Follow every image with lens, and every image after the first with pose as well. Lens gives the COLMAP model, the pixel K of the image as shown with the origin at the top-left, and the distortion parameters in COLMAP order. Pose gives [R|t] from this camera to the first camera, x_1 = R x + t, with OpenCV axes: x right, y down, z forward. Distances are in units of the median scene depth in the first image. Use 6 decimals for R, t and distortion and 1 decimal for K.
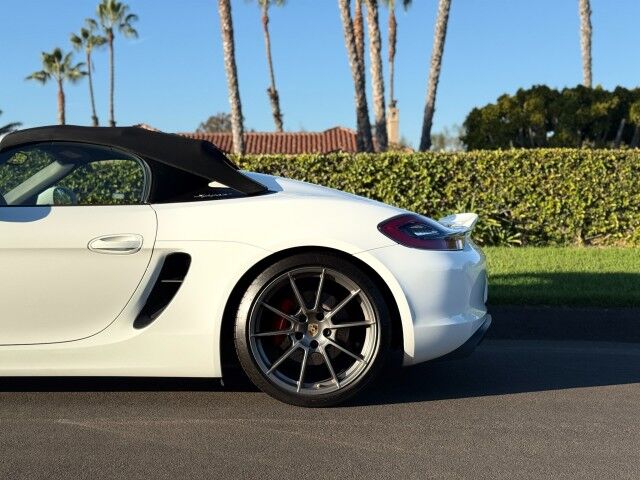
lens RADIAL K [[893.8, 0, 322.4], [0, 893.8, 242.8], [0, 0, 1]] dist [0.139840, 0.000000]
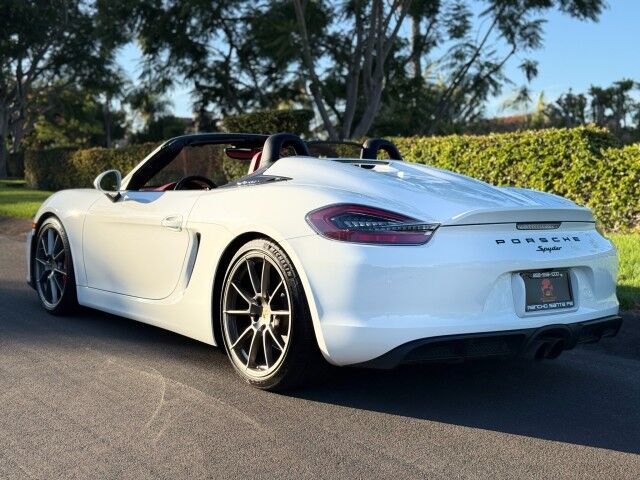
lens RADIAL K [[893.8, 0, 317.9], [0, 893.8, 240.5], [0, 0, 1]] dist [0.139840, 0.000000]
pose [[0.586052, 0.051730, -0.808620, 0.127767], [-0.044423, 0.998510, 0.031682, -0.003345], [0.809054, 0.017354, 0.587477, 0.067089]]
